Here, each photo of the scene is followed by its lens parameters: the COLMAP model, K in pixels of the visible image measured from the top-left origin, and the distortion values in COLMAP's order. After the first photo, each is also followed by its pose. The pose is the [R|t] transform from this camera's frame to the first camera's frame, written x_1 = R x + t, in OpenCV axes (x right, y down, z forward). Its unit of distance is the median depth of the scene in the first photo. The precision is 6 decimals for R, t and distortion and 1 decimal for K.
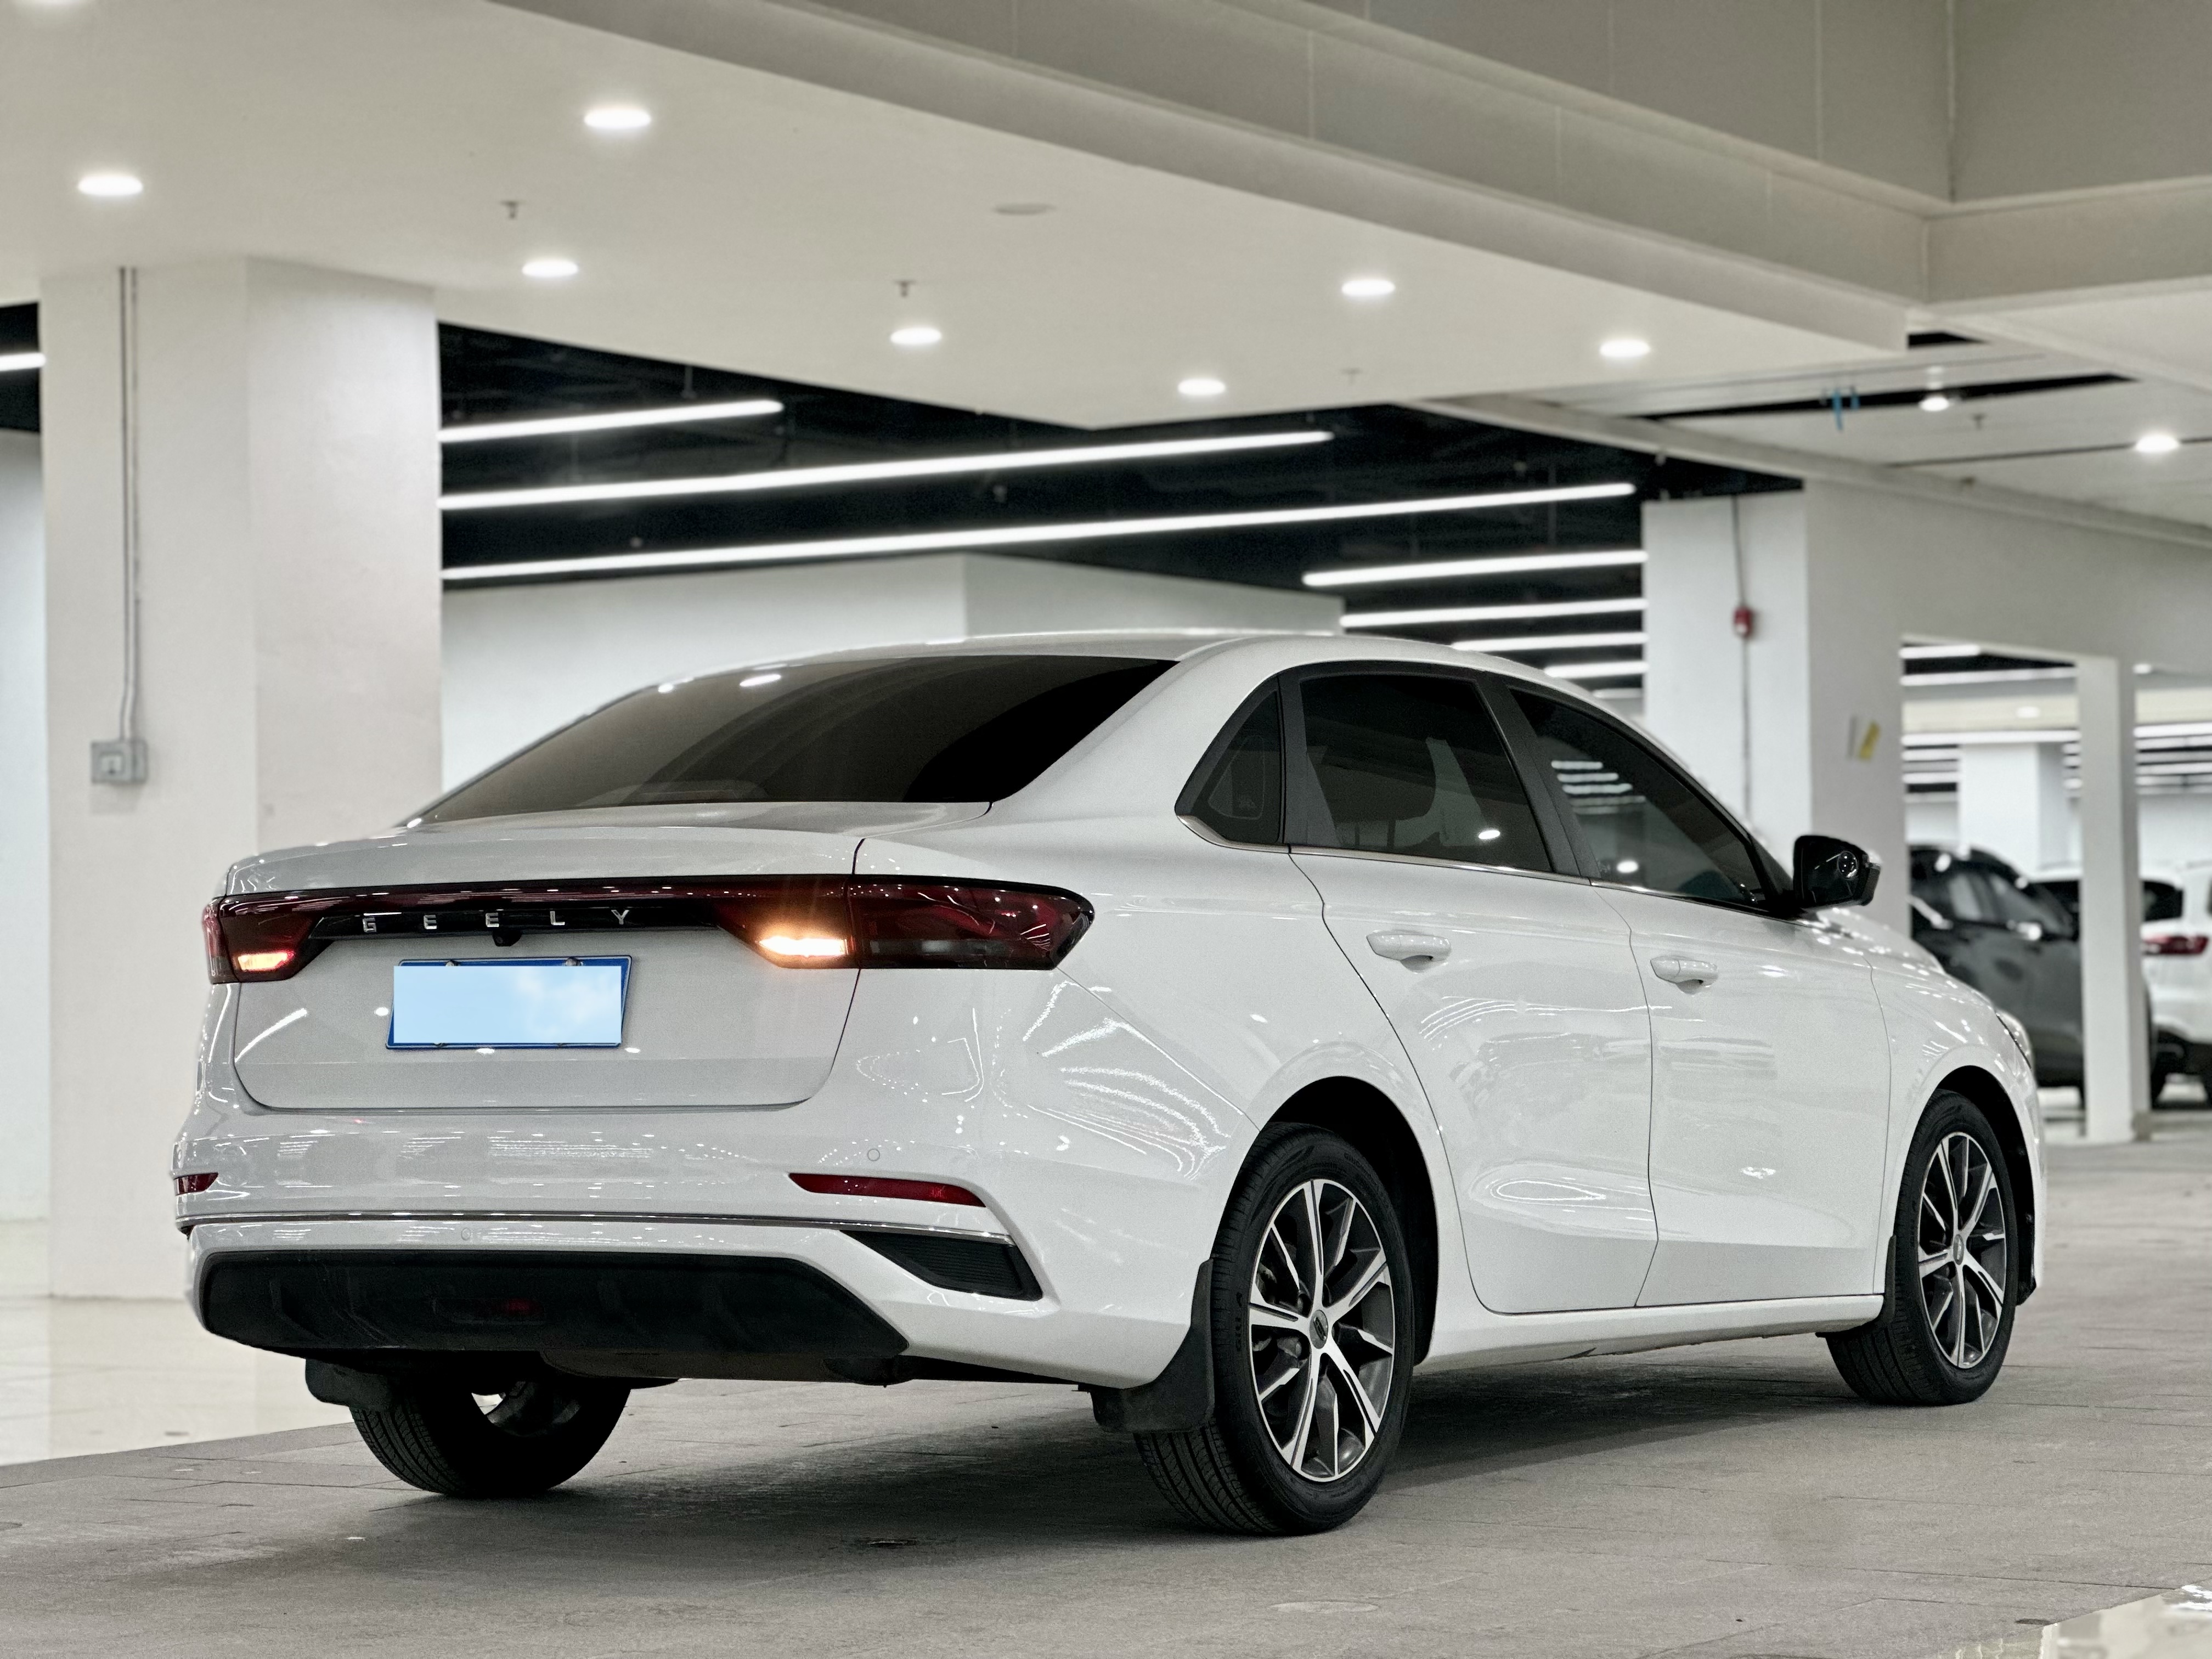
lens RADIAL K [[5026.9, 0, 1106.0], [0, 5026.9, 829.5], [0, 0, 1]] dist [-0.437574, 12.896170]
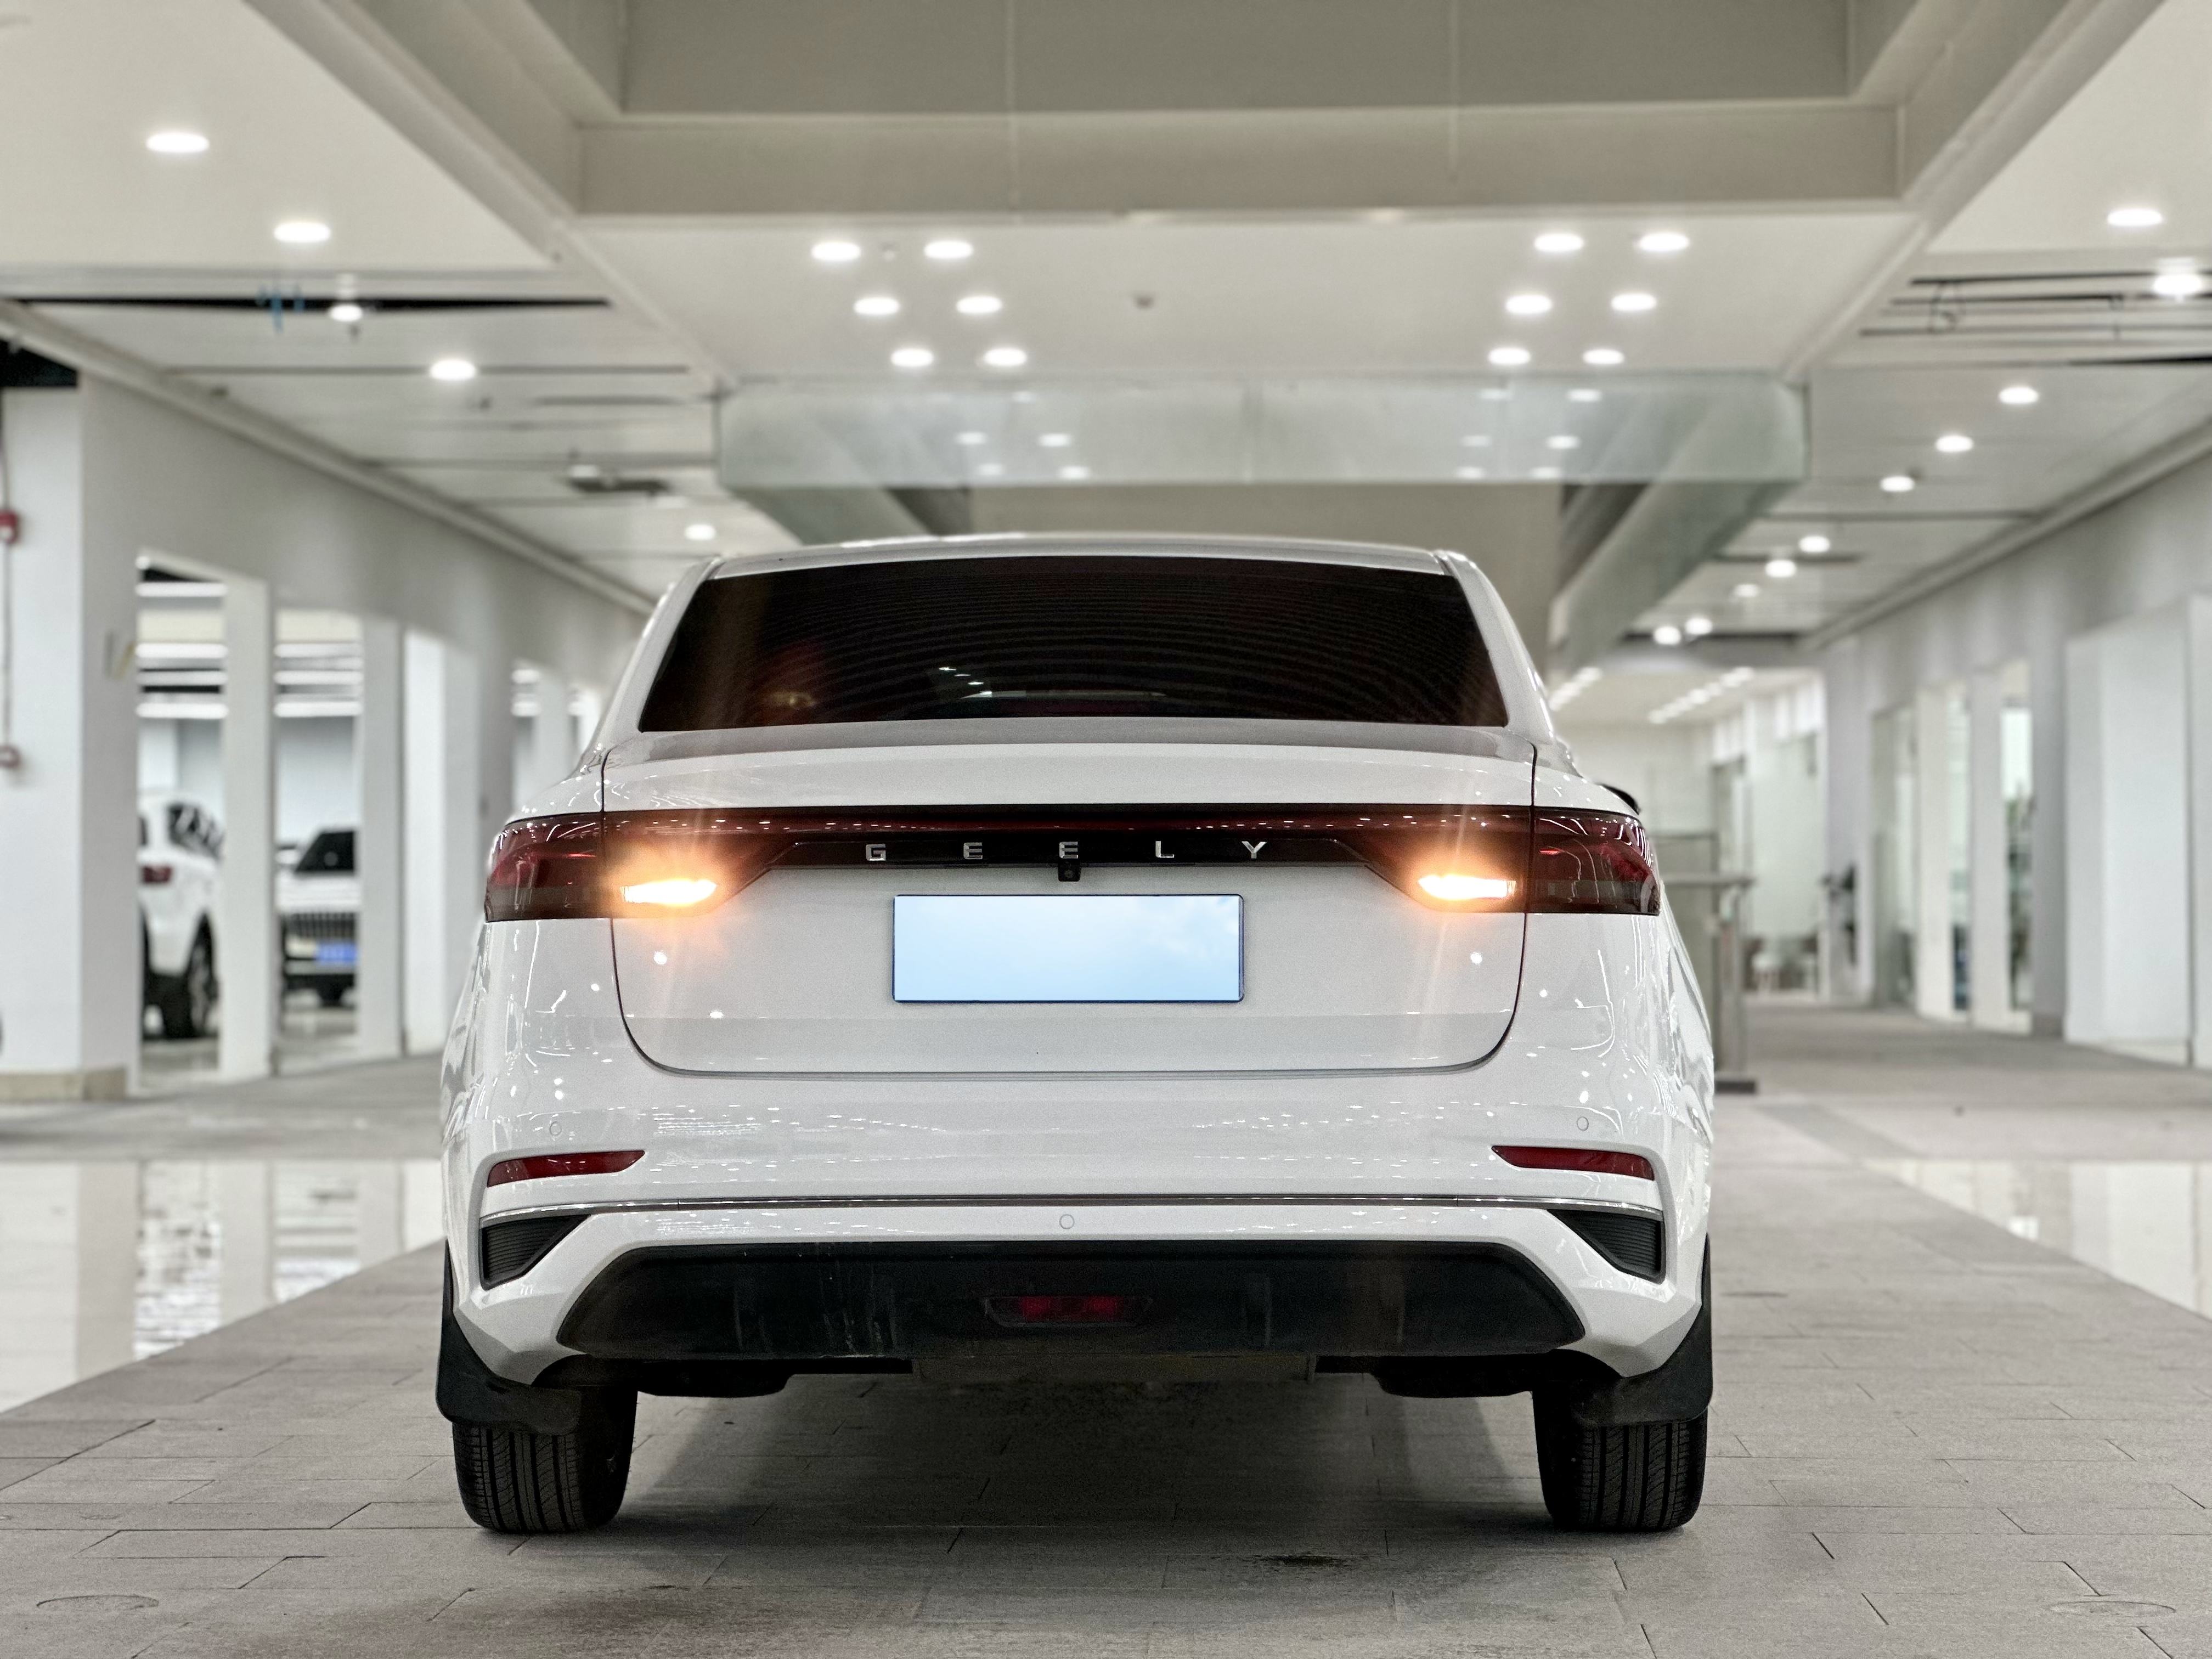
lens RADIAL K [[5026.9, 0, 1106.0], [0, 5026.9, 829.5], [0, 0, 1]] dist [-0.437574, 12.896170]
pose [[0.863308, 0.017857, 0.504361, -0.540813], [-0.025264, 0.999650, 0.007851, 0.007806], [-0.504044, -0.019520, 0.863457, 0.268055]]
